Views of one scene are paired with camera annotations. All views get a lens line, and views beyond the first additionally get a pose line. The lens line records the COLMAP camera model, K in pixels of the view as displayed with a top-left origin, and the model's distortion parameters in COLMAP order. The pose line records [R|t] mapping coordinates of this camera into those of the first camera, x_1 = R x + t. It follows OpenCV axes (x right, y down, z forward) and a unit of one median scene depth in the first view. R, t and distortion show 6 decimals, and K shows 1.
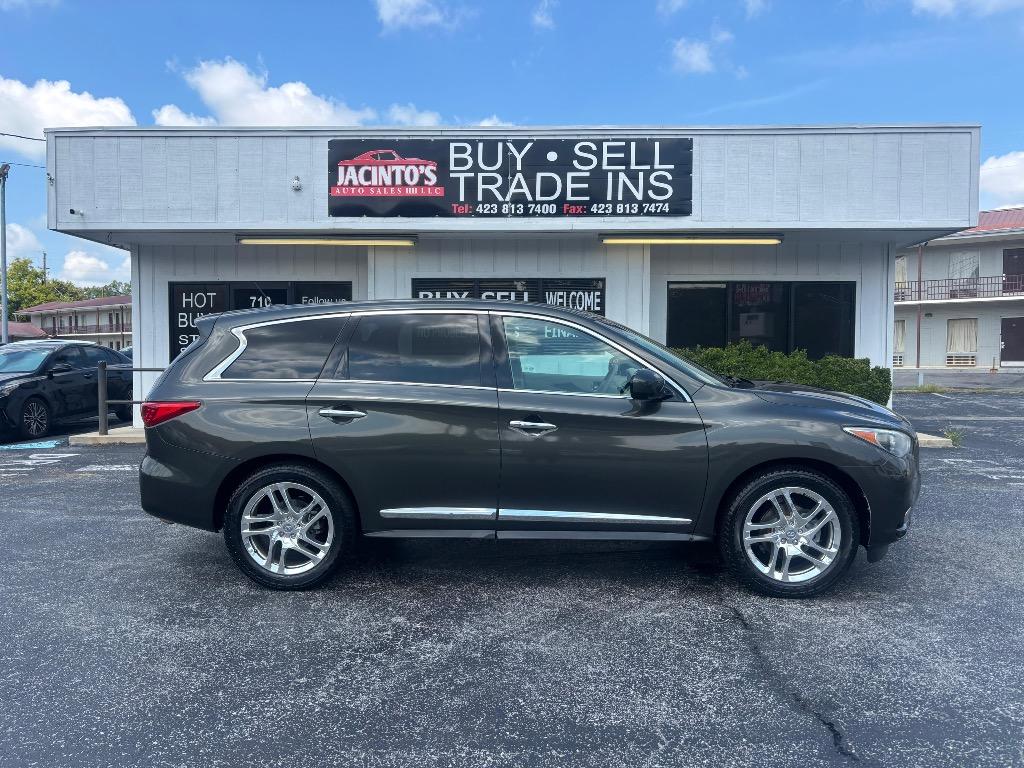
lens RADIAL K [[772.5, 0, 504.3], [0, 772.5, 390.7], [0, 0, 1]] dist [0.063547, -0.080016]
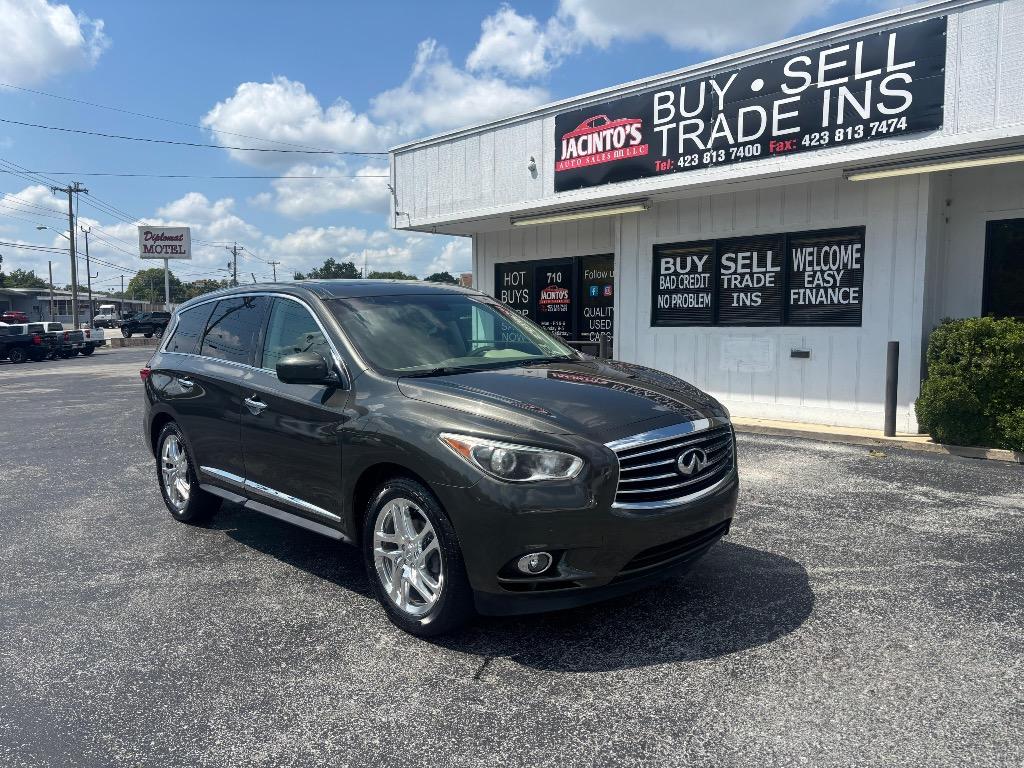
lens RADIAL K [[775.8, 0, 509.9], [0, 775.8, 397.9], [0, 0, 1]] dist [-0.008499, 0.039153]
pose [[0.721463, 0.062203, -0.689653, 0.458498], [-0.024079, 0.997608, 0.064790, -0.018470], [0.692034, -0.030137, 0.721235, 0.216440]]
